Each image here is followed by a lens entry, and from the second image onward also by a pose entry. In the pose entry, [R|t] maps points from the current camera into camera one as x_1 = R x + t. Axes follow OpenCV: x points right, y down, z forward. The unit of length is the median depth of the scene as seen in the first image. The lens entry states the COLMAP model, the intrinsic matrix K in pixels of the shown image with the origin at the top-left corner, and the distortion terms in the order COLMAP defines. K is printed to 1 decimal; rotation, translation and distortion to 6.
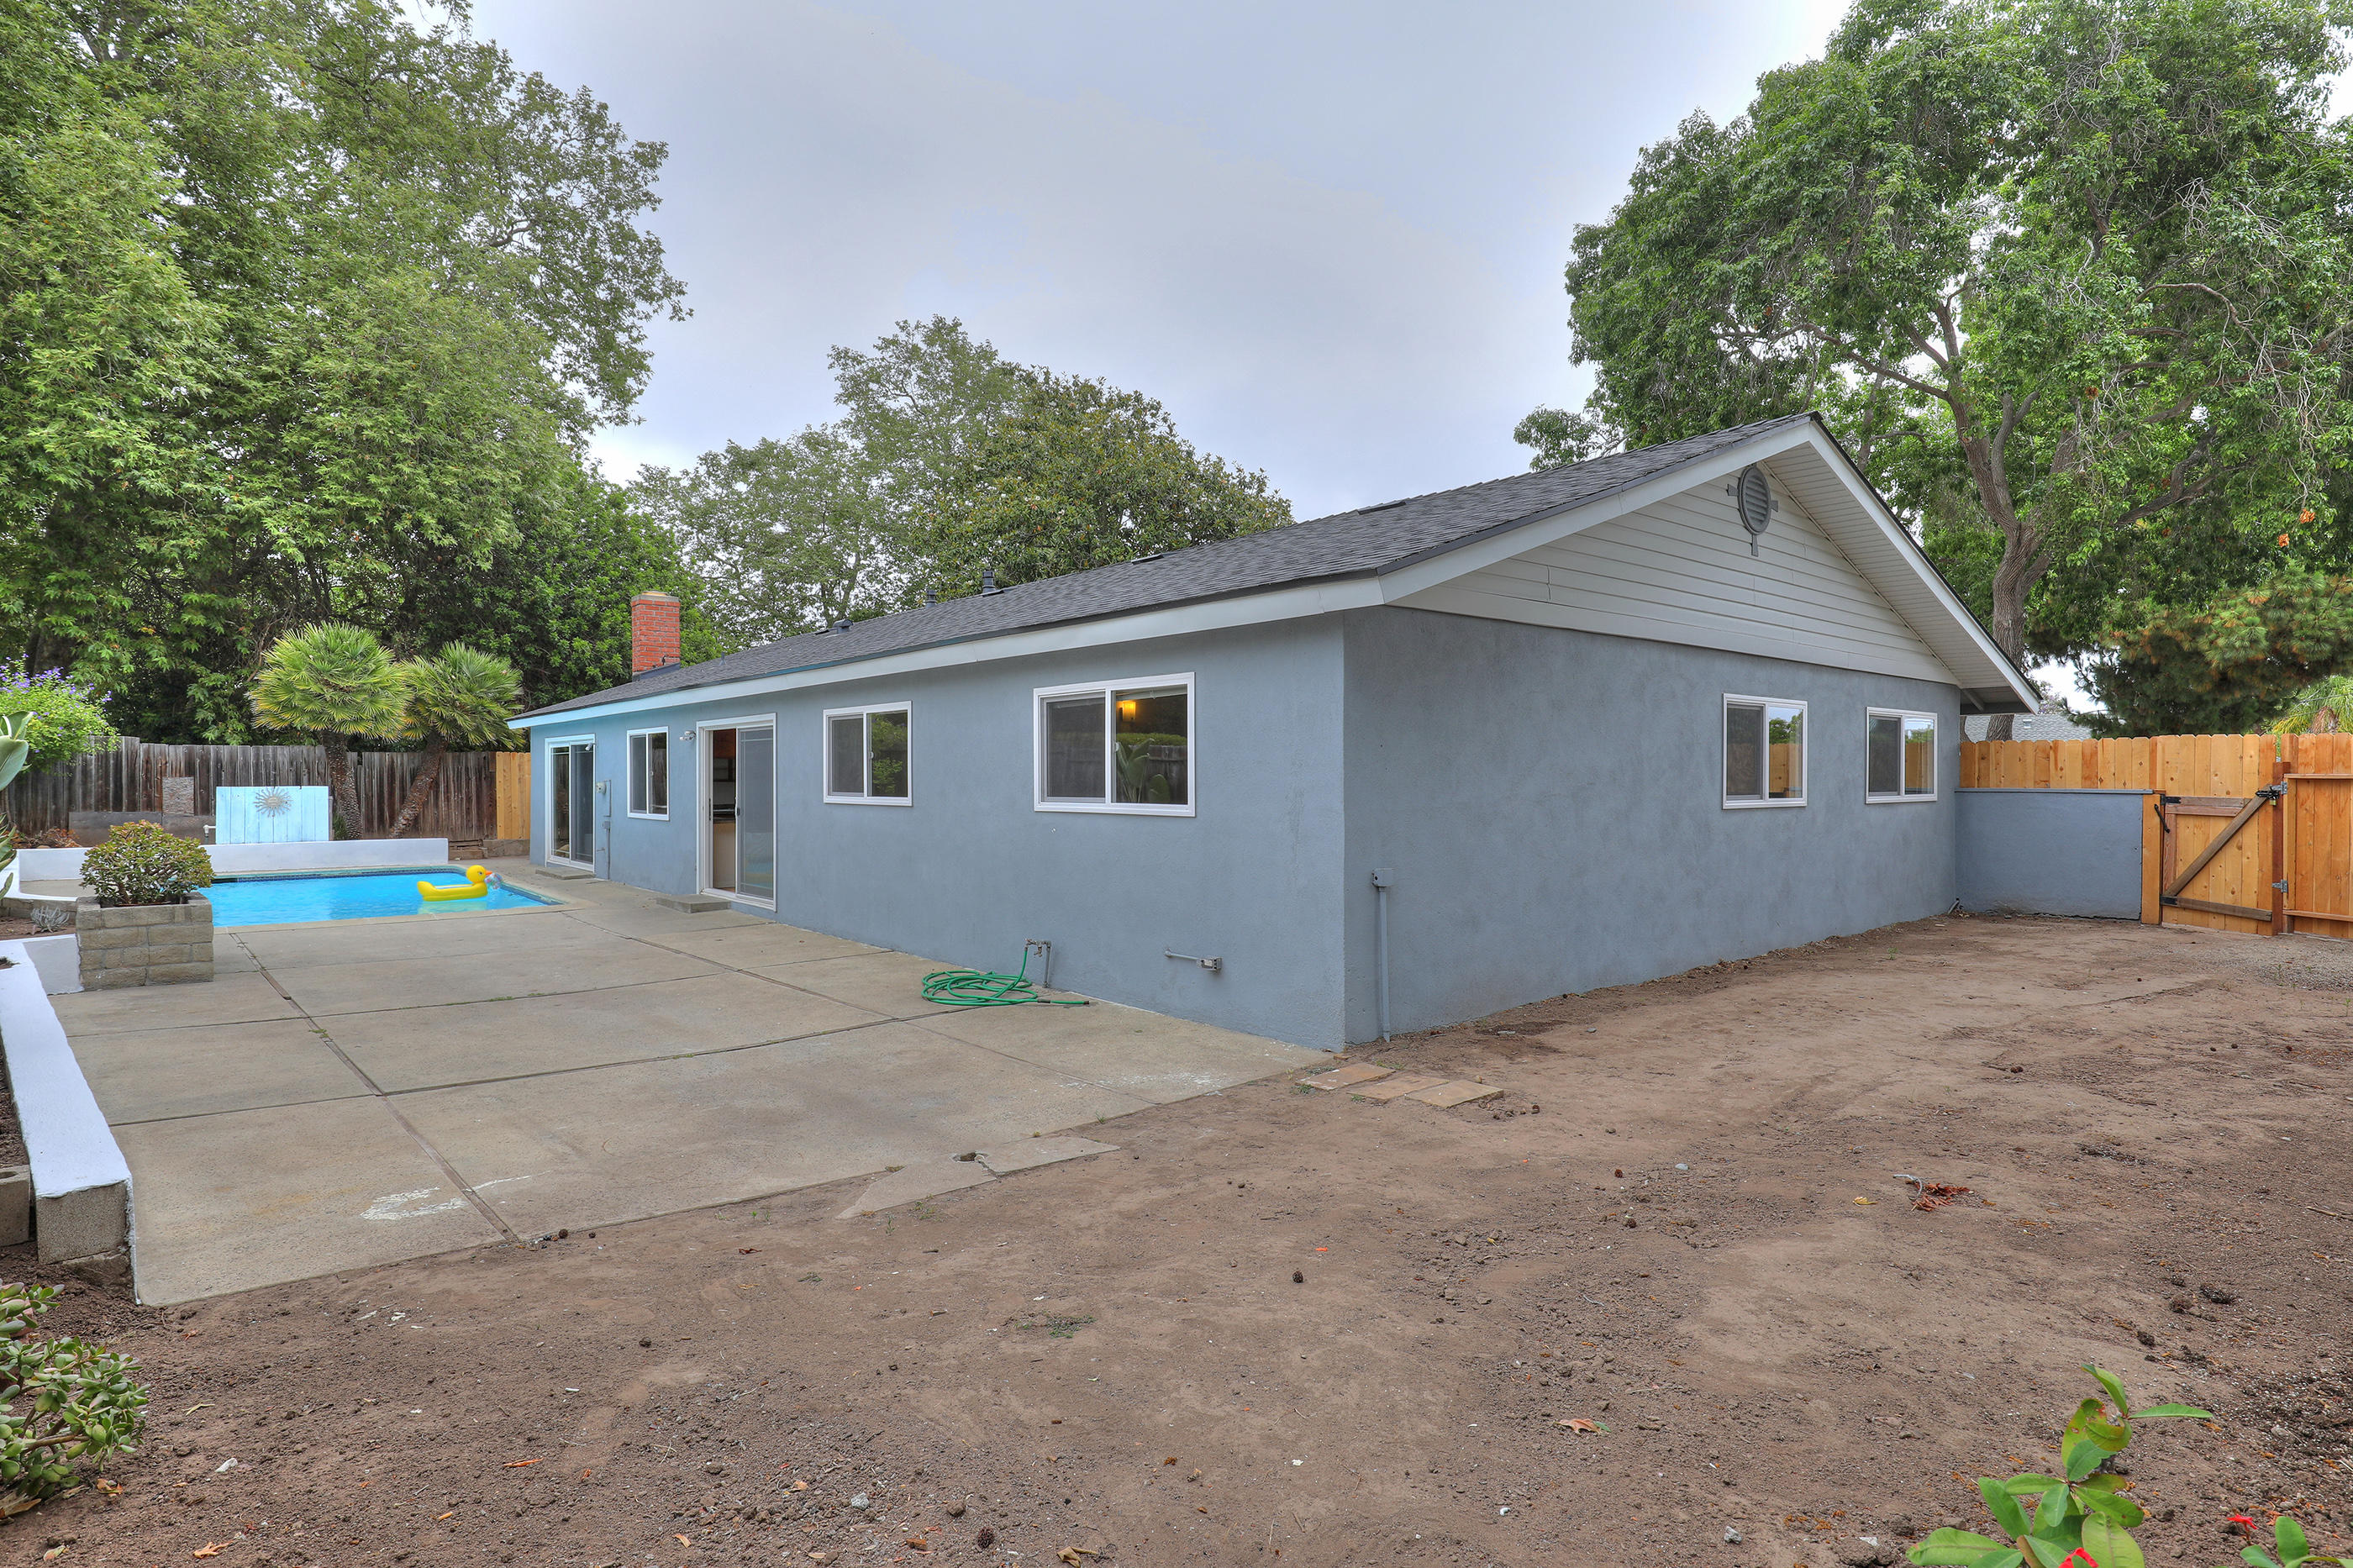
lens RADIAL K [[1177.3, 0, 1176.5], [0, 1177.3, 784.0], [0, 0, 1]] dist [0.010774, 0.000024]
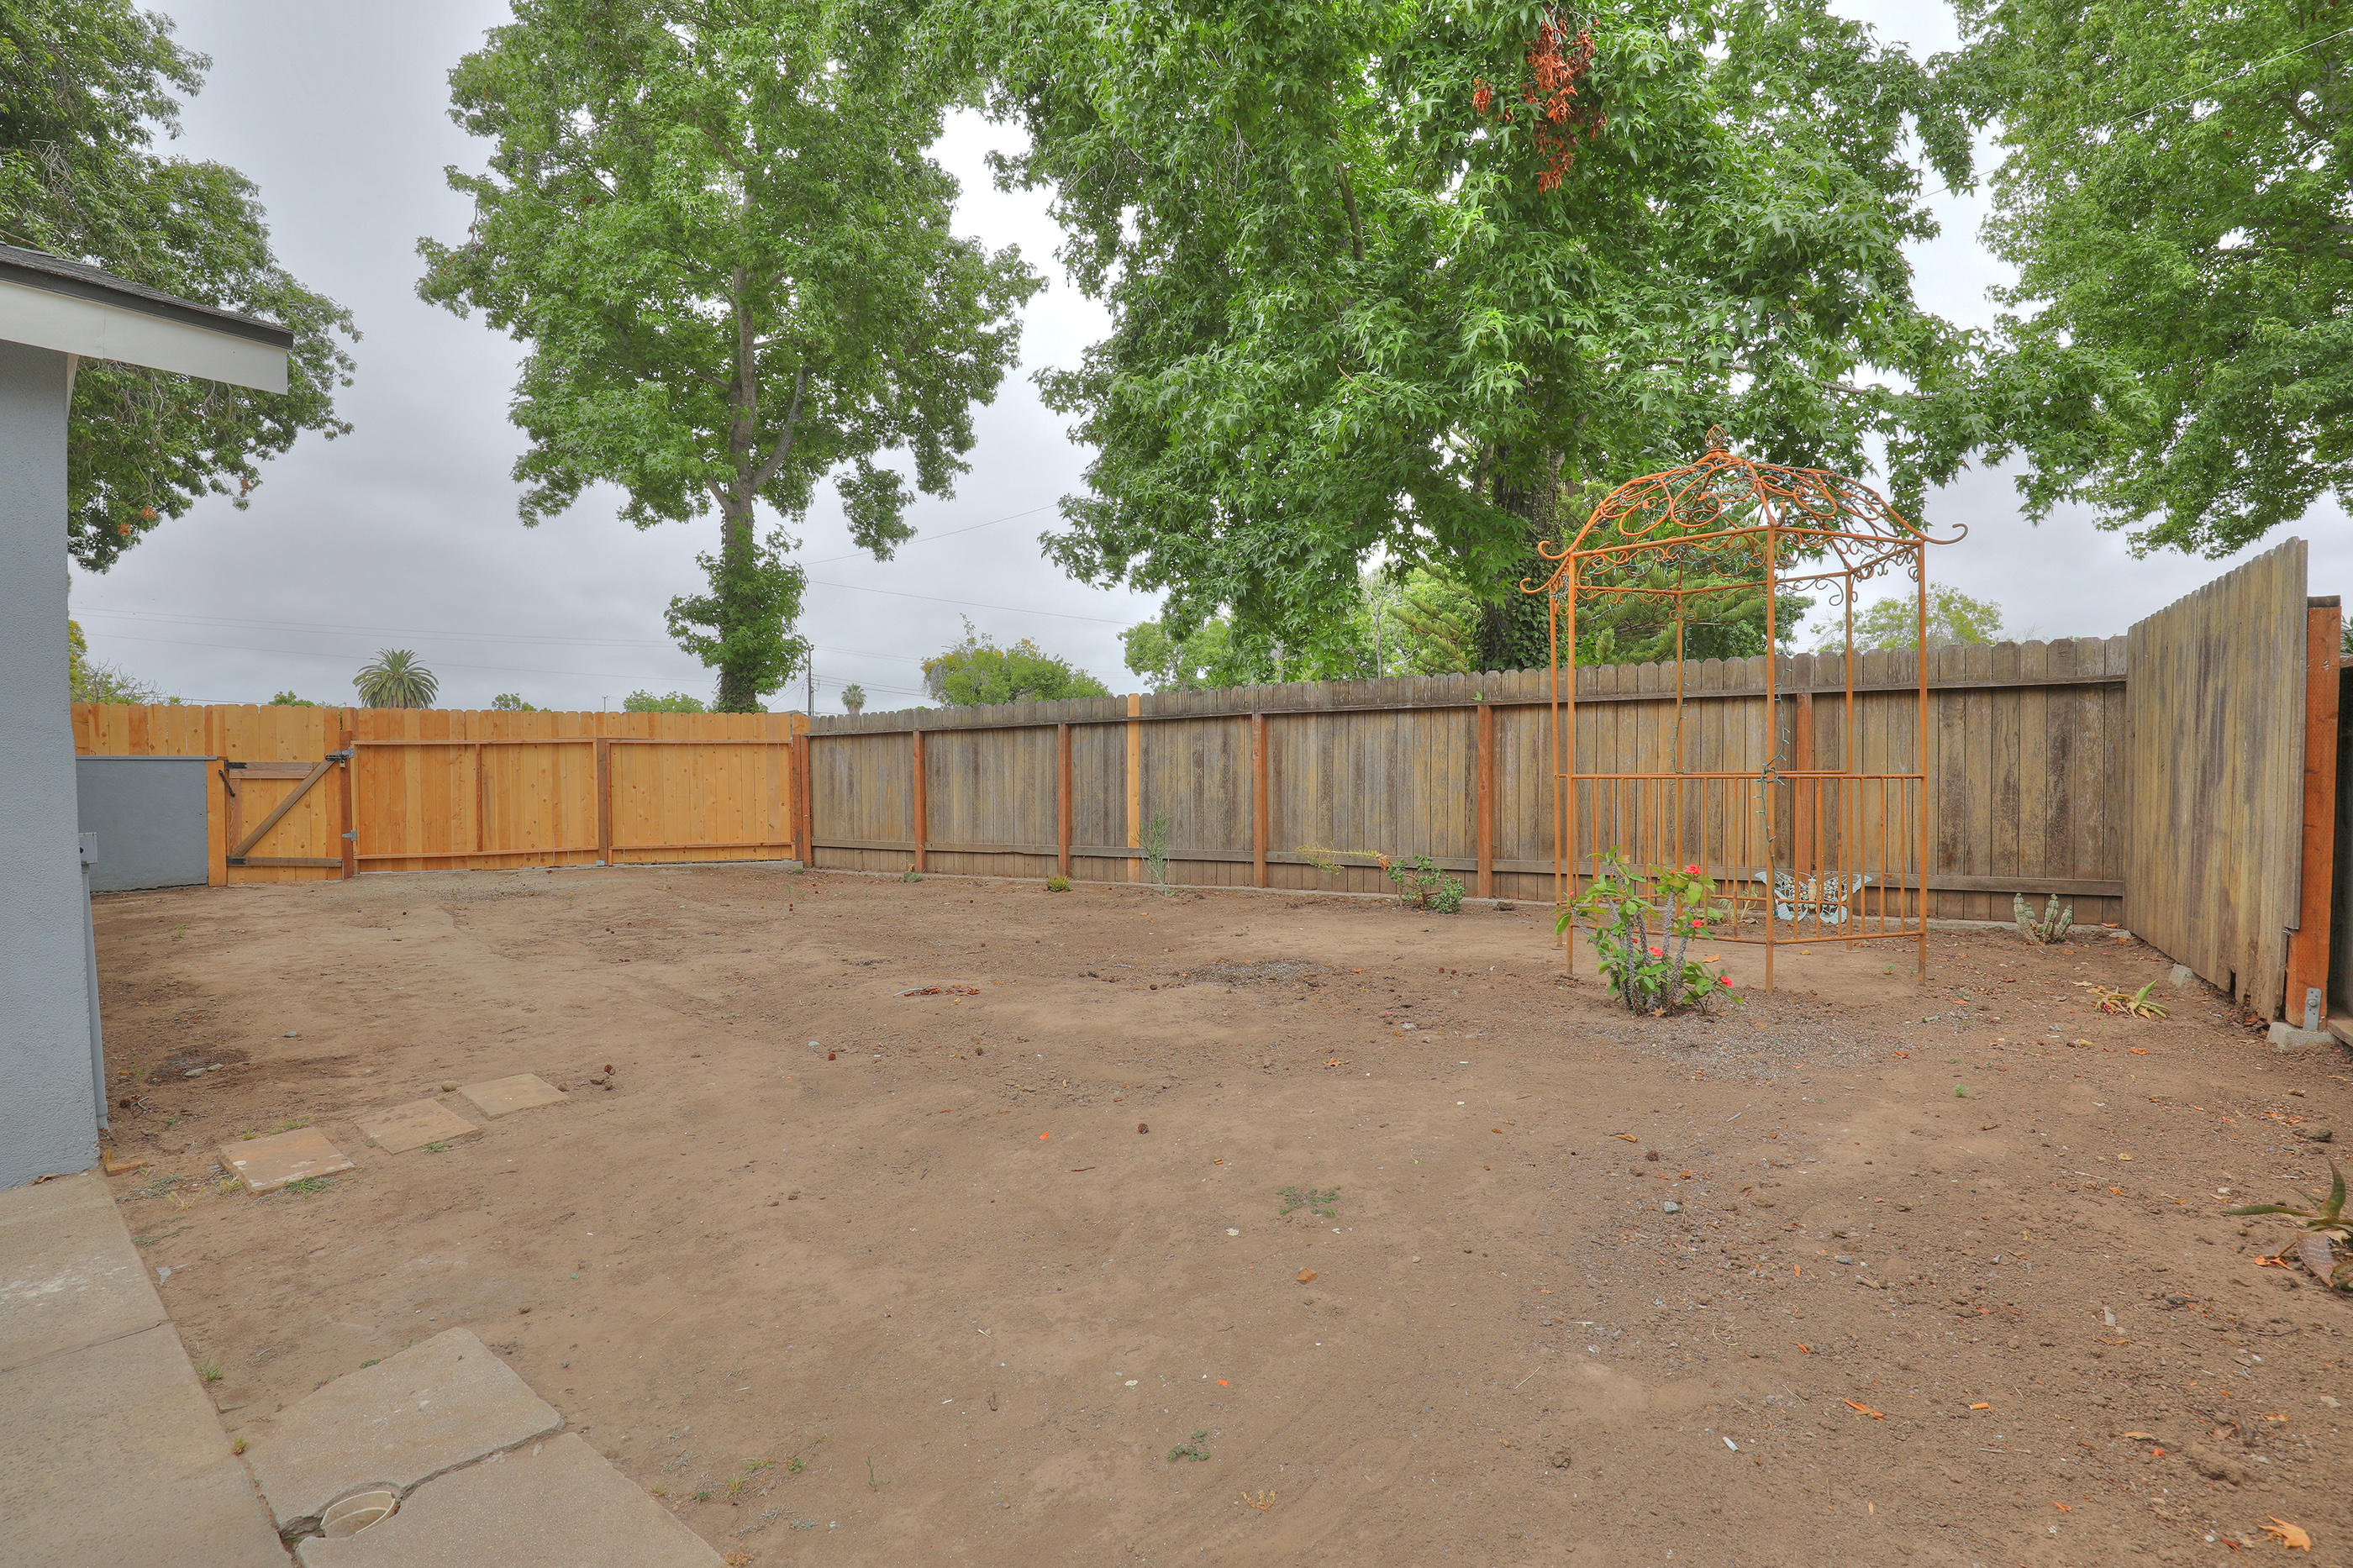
lens RADIAL K [[1126.0, 0, 1176.5], [0, 1126.0, 784.0], [0, 0, 1]] dist [-0.030961, 0.000957]
pose [[-0.209901, -0.002962, 0.977718, -0.307385], [0.015584, 0.999858, 0.006374, 0.039033], [-0.977599, 0.016574, -0.209825, 0.417082]]
